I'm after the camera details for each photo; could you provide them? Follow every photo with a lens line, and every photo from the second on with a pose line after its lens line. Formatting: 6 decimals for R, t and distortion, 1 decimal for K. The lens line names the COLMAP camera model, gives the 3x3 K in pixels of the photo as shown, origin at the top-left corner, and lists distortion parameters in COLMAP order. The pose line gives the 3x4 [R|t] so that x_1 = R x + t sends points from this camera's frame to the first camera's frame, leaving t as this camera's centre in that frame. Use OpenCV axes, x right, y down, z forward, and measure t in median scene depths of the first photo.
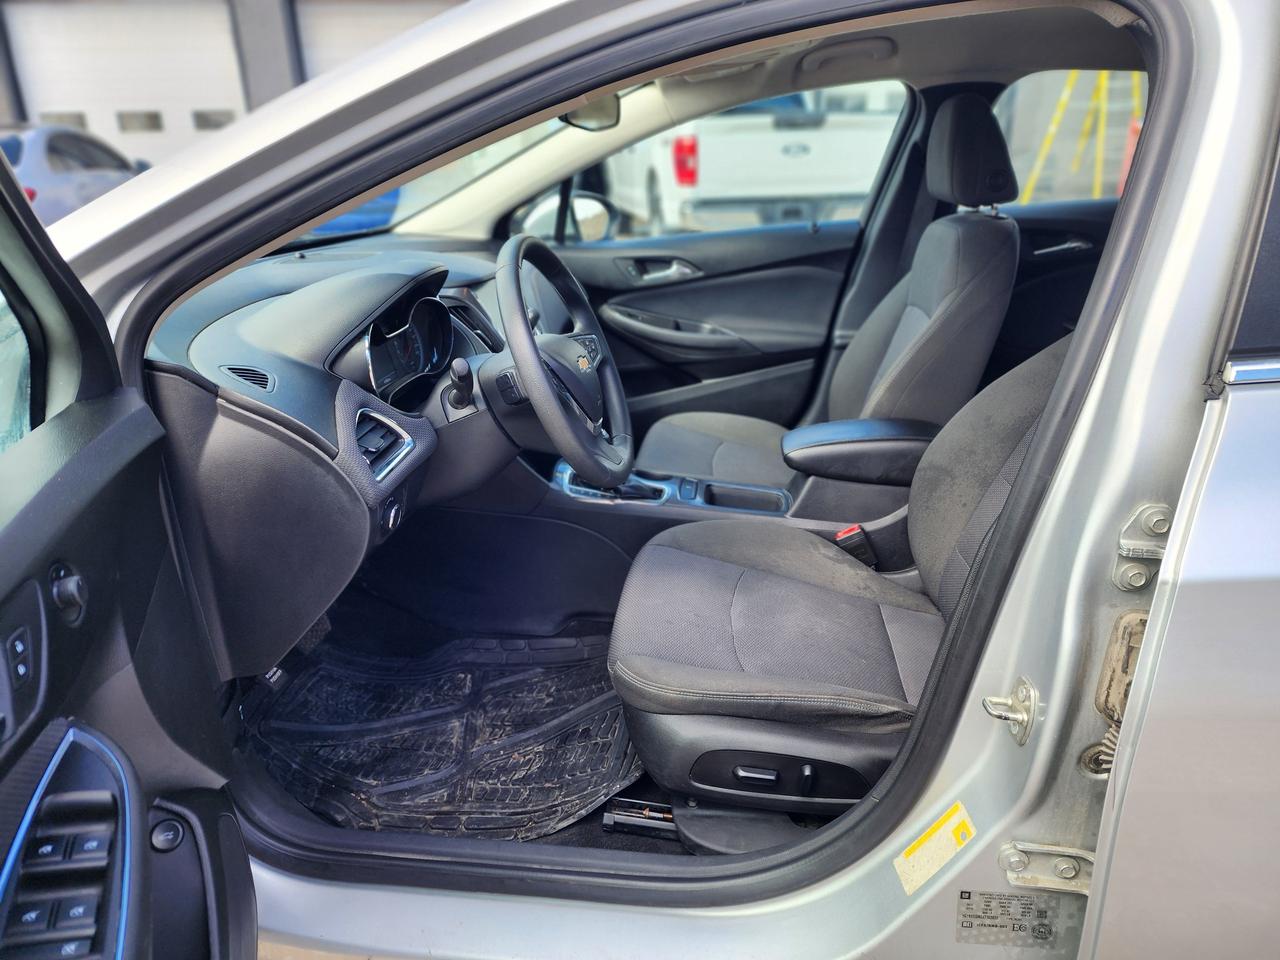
lens RADIAL K [[860.0, 0, 632.4], [0, 860.0, 471.5], [0, 0, 1]] dist [0.066732, -0.054540]
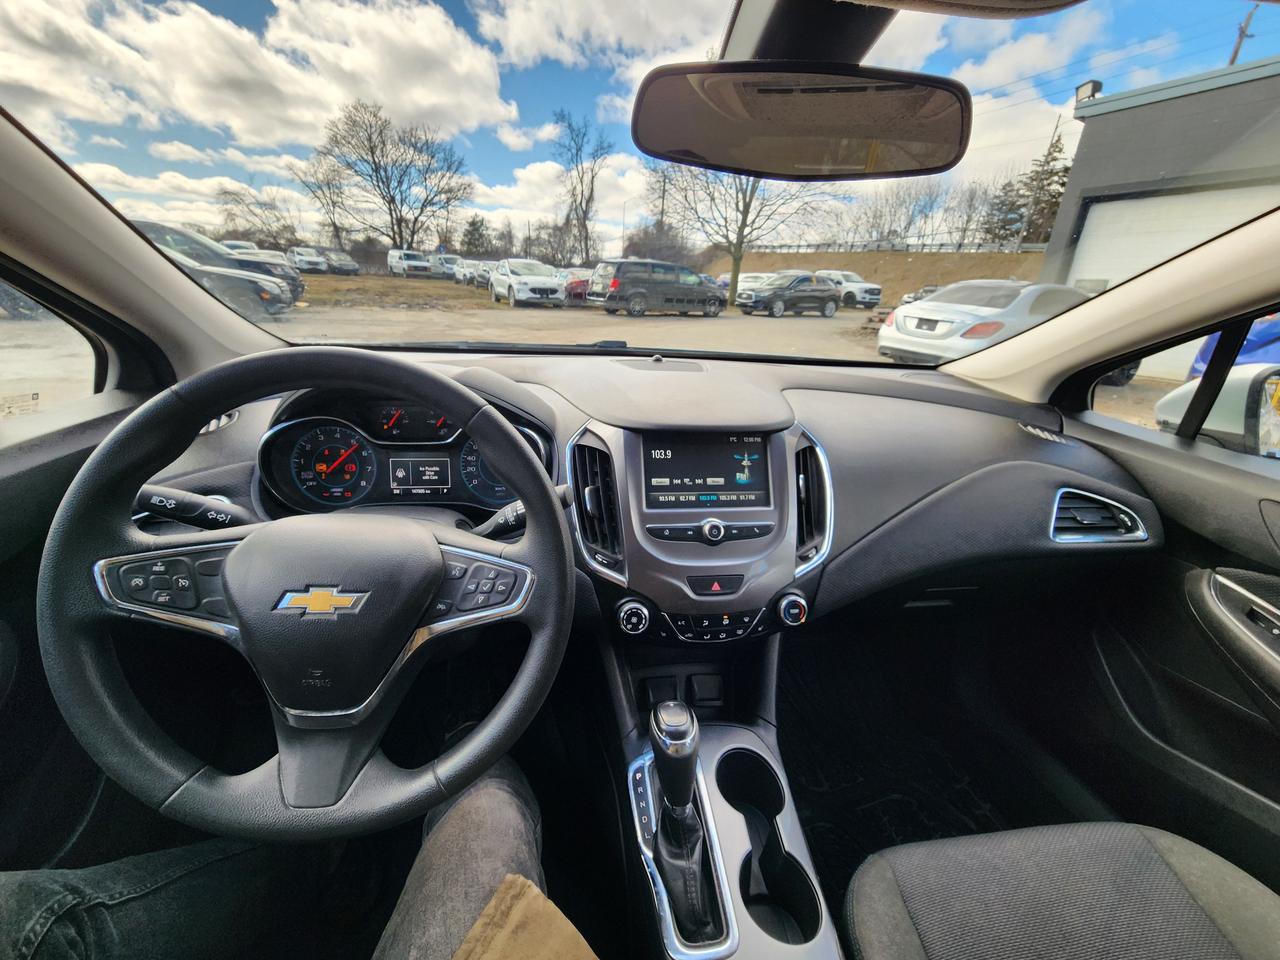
lens RADIAL K [[525.8, 0, 641.4], [0, 525.8, 479.5], [0, 0, 1]] dist [-0.002380, 0.000779]
pose [[0.280068, 0.366656, -0.887201, 0.238888], [-0.392697, 0.887082, 0.242642, -0.322820], [0.875986, 0.280445, 0.392428, 0.965381]]
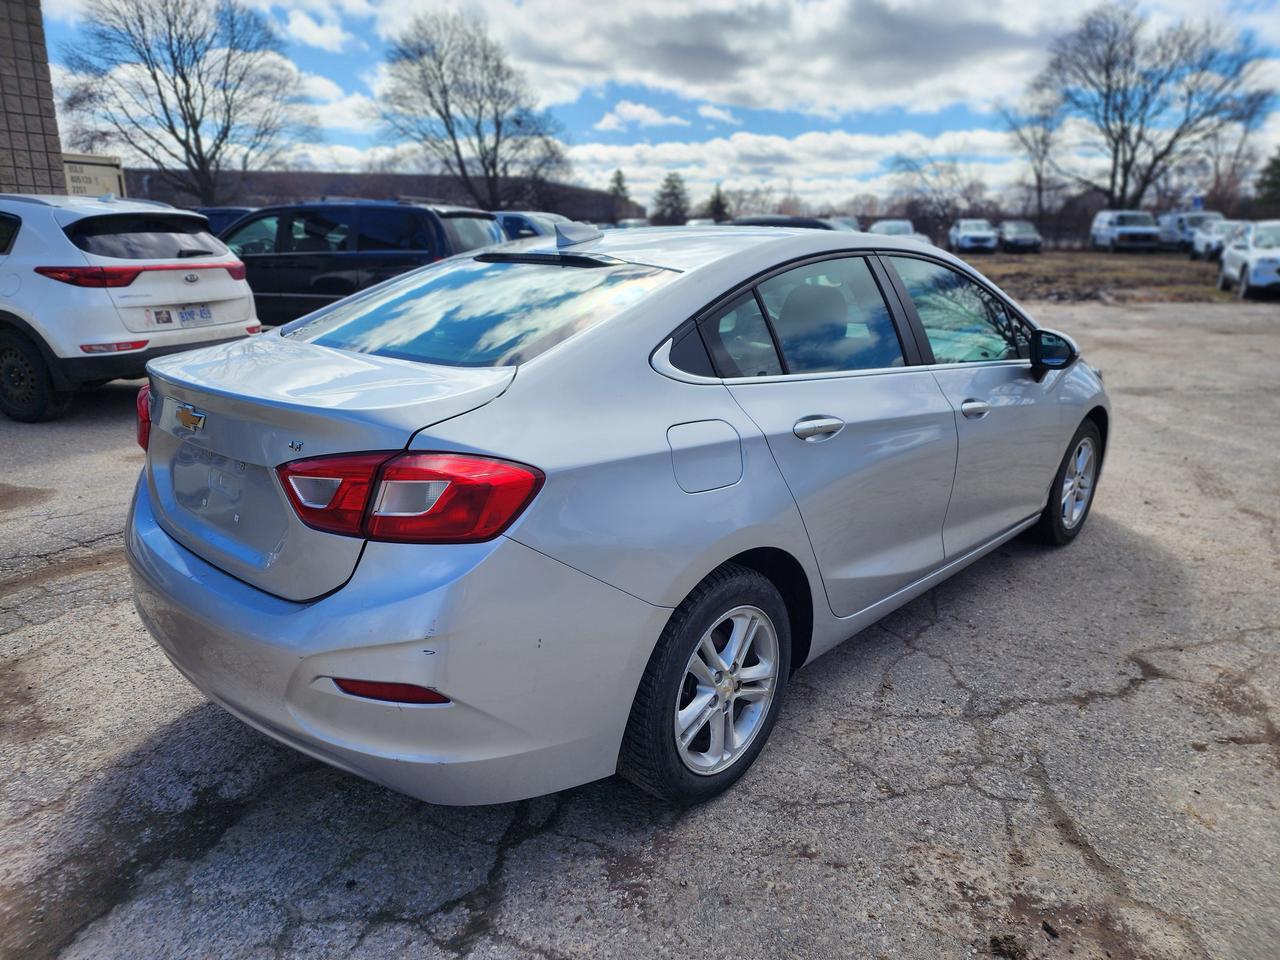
lens RADIAL K [[860.0, 0, 633.5], [0, 860.0, 479.0], [0, 0, 1]] dist [0.066732, -0.054540]
pose [[-0.586068, 0.235501, -0.775283, 2.797679], [-0.277647, 0.840533, 0.465206, -1.084710], [0.761207, 0.487897, -0.427224, 2.196424]]
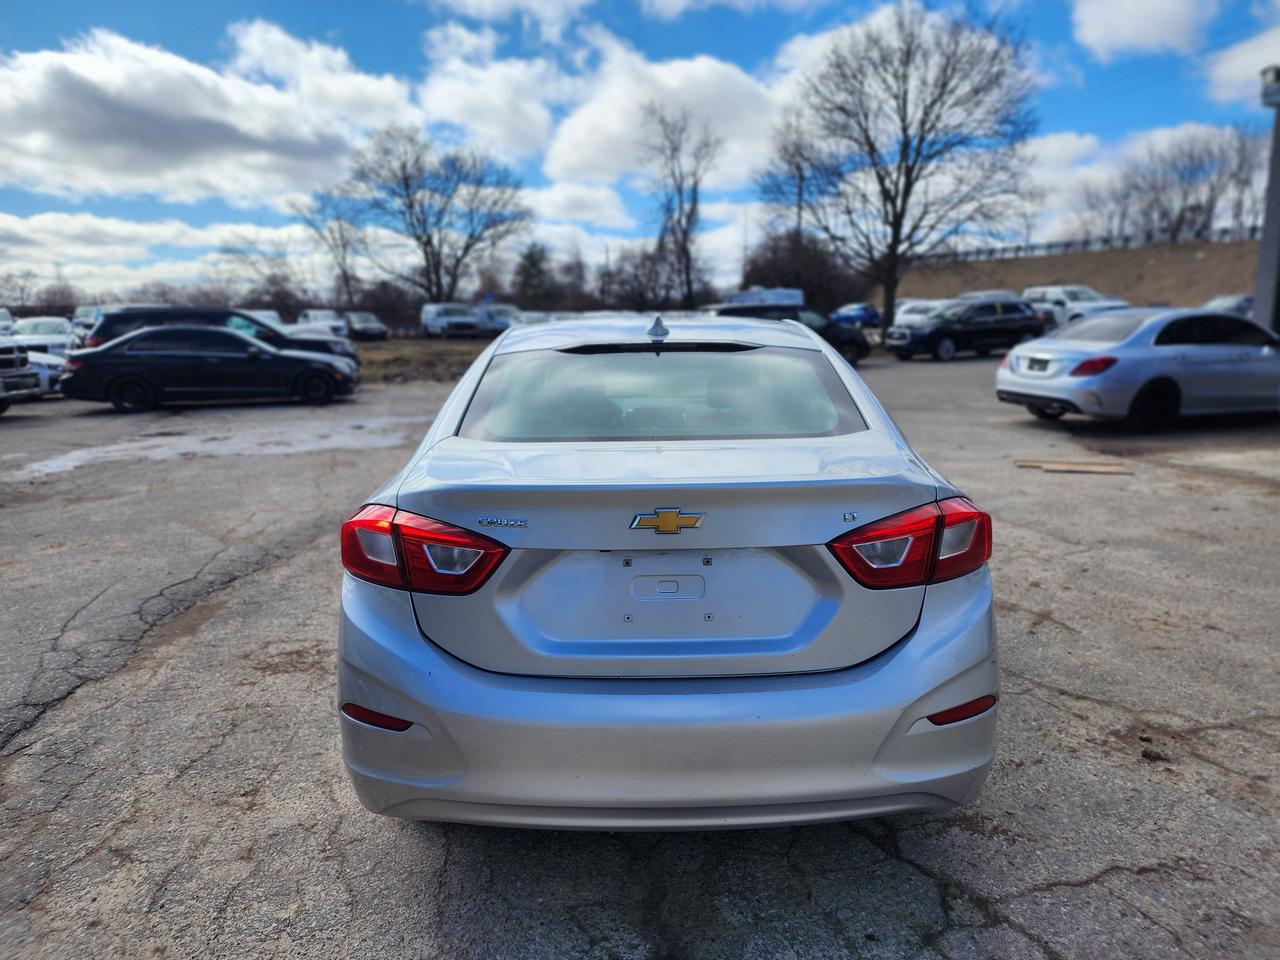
lens RADIAL K [[860.0, 0, 644.0], [0, 860.0, 473.8], [0, 0, 1]] dist [0.066732, -0.054540]
pose [[0.130304, 0.189705, -0.973156, 3.396742], [-0.336927, 0.931586, 0.136488, -0.494199], [0.932471, 0.310097, 0.185306, 0.569570]]
